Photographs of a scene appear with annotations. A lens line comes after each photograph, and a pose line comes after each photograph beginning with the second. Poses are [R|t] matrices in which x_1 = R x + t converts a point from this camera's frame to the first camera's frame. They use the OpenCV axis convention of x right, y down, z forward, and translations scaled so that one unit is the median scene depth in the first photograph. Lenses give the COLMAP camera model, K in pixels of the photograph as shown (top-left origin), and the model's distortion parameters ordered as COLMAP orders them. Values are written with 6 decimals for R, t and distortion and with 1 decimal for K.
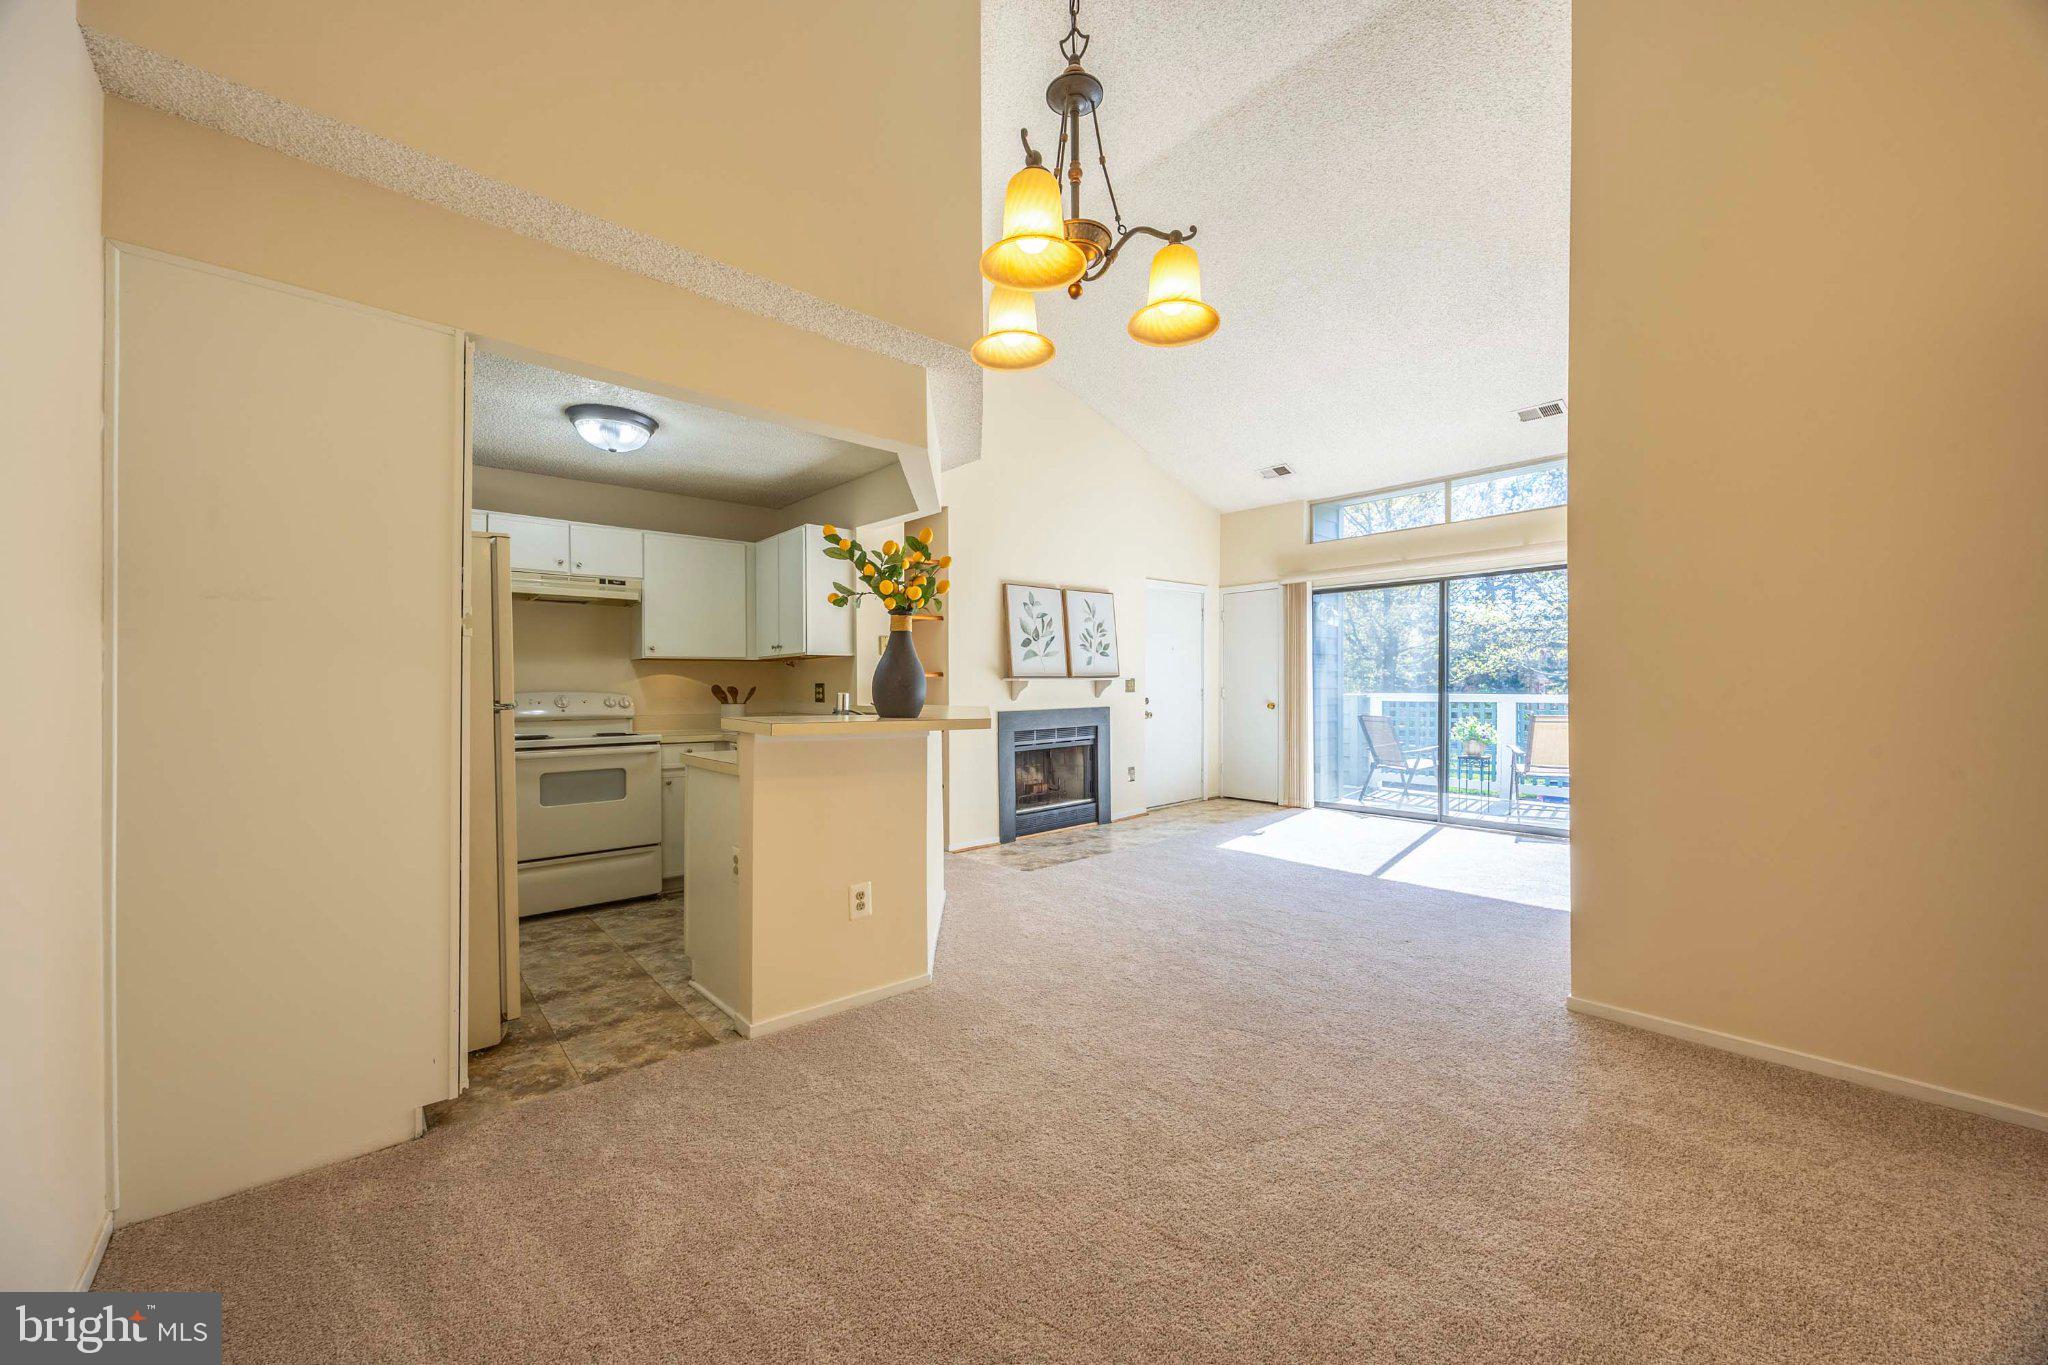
lens RADIAL K [[780.9, 0, 1026.3], [0, 780.9, 699.5], [0, 0, 1]] dist [-0.001982, -0.000454]
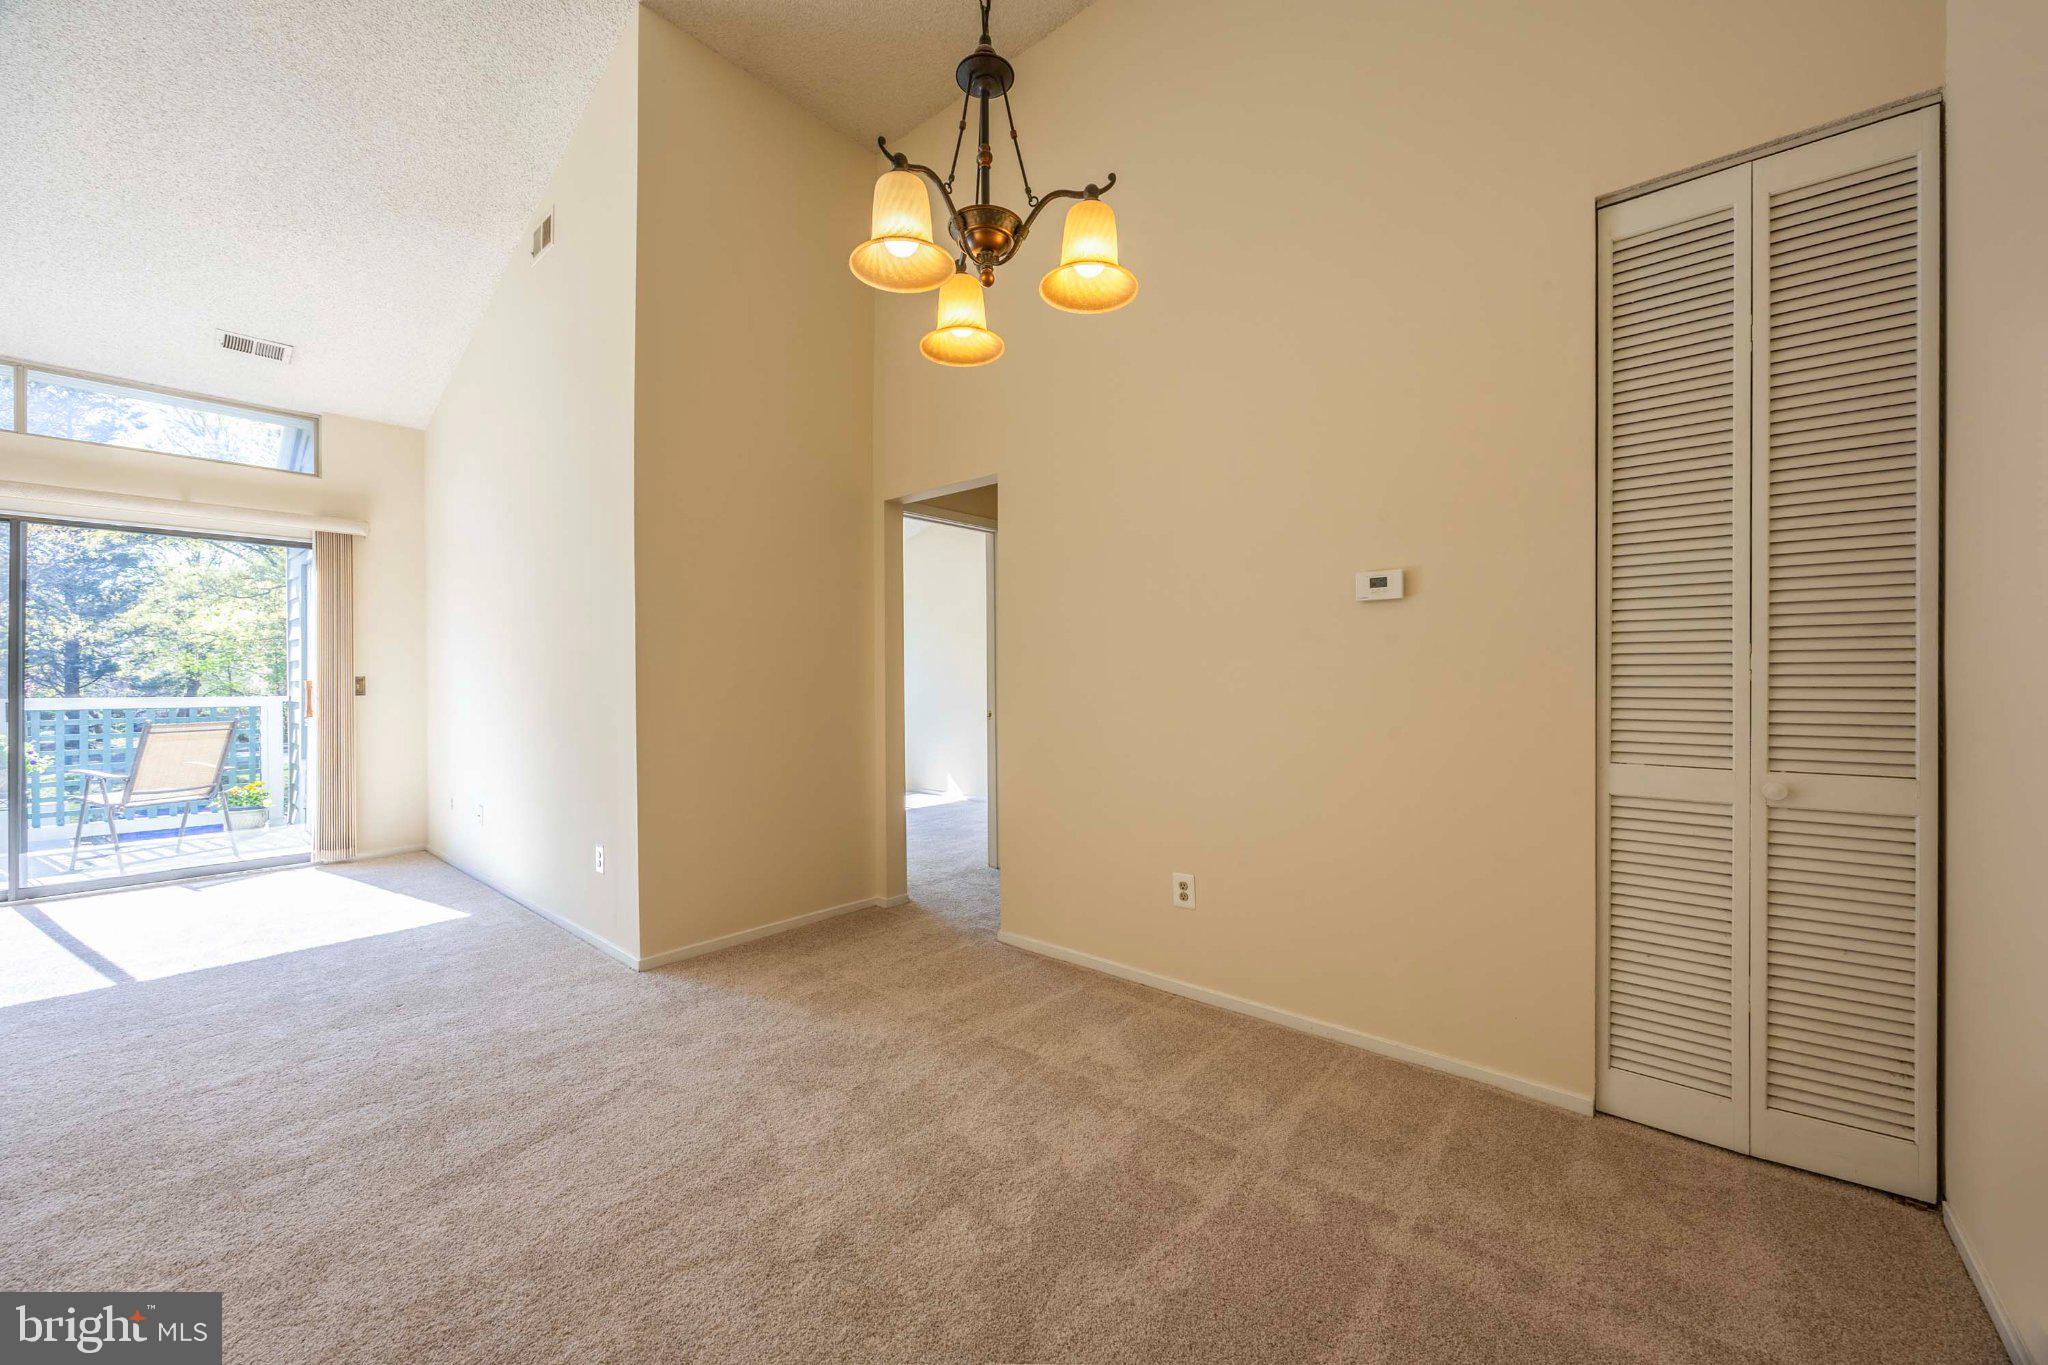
lens RADIAL K [[780.9, 0, 1046.0], [0, 780.9, 686.7], [0, 0, 1]] dist [-0.001982, -0.000454]
pose [[-0.144206, -0.007637, 0.989518, -0.214849], [0.023372, 0.999665, 0.011121, -0.003622], [-0.989272, 0.024731, -0.143979, 0.252477]]
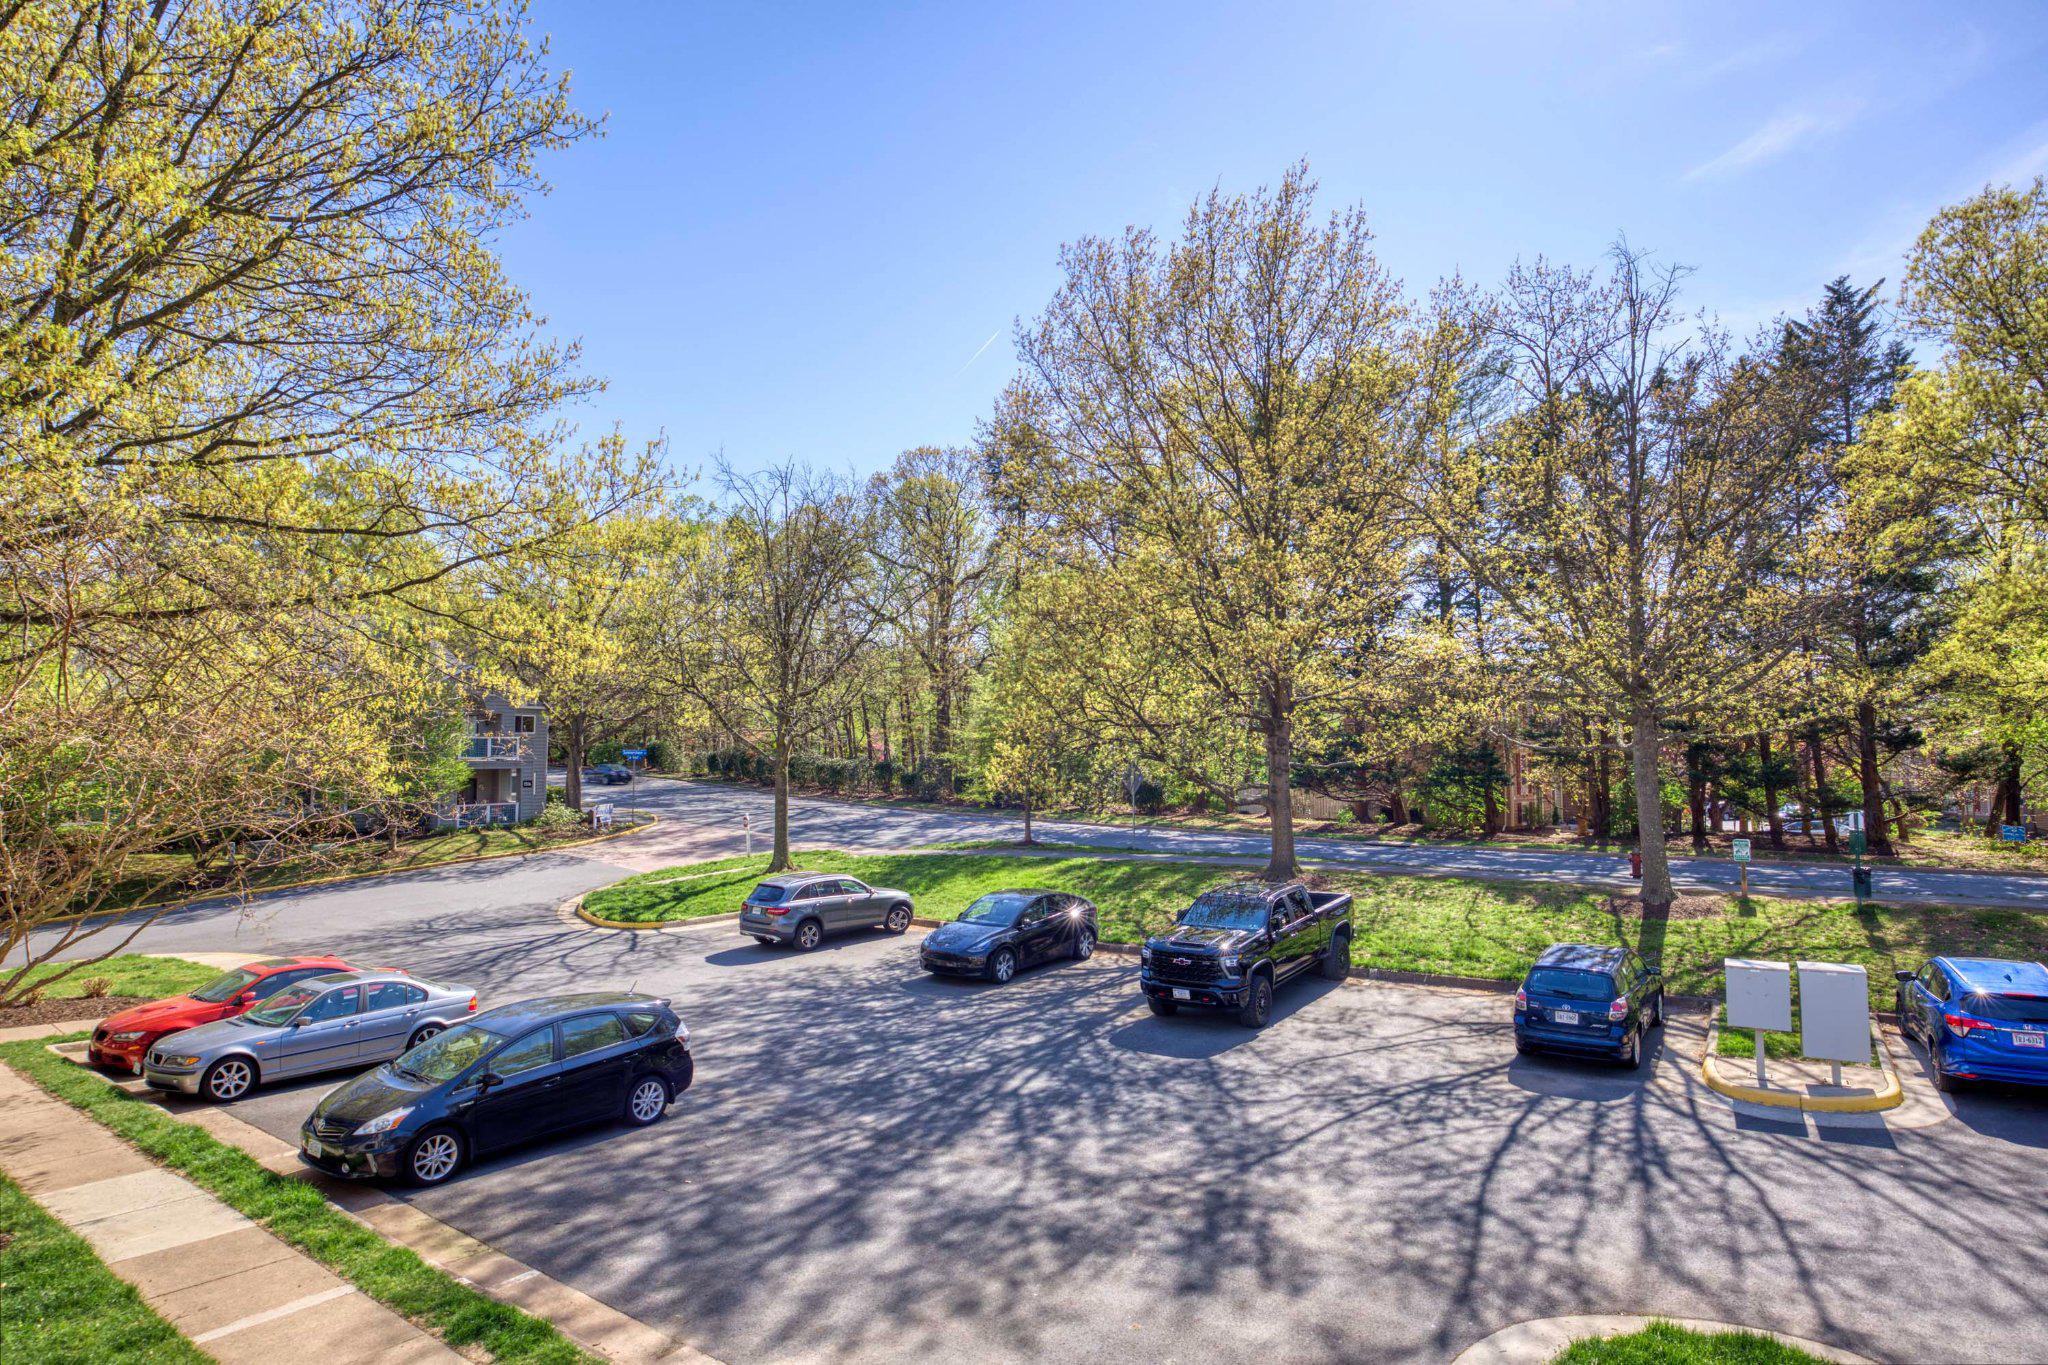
lens RADIAL K [[1133.4, 0, 1057.7], [0, 1133.4, 669.7], [0, 0, 1]] dist [-0.032236, 0.009586]
pose [[0.982463, 0.014502, 0.185891, 0.799724], [0.001771, 0.996200, -0.087080, -0.078919], [-0.186447, 0.085882, 0.978704, 1.168111]]
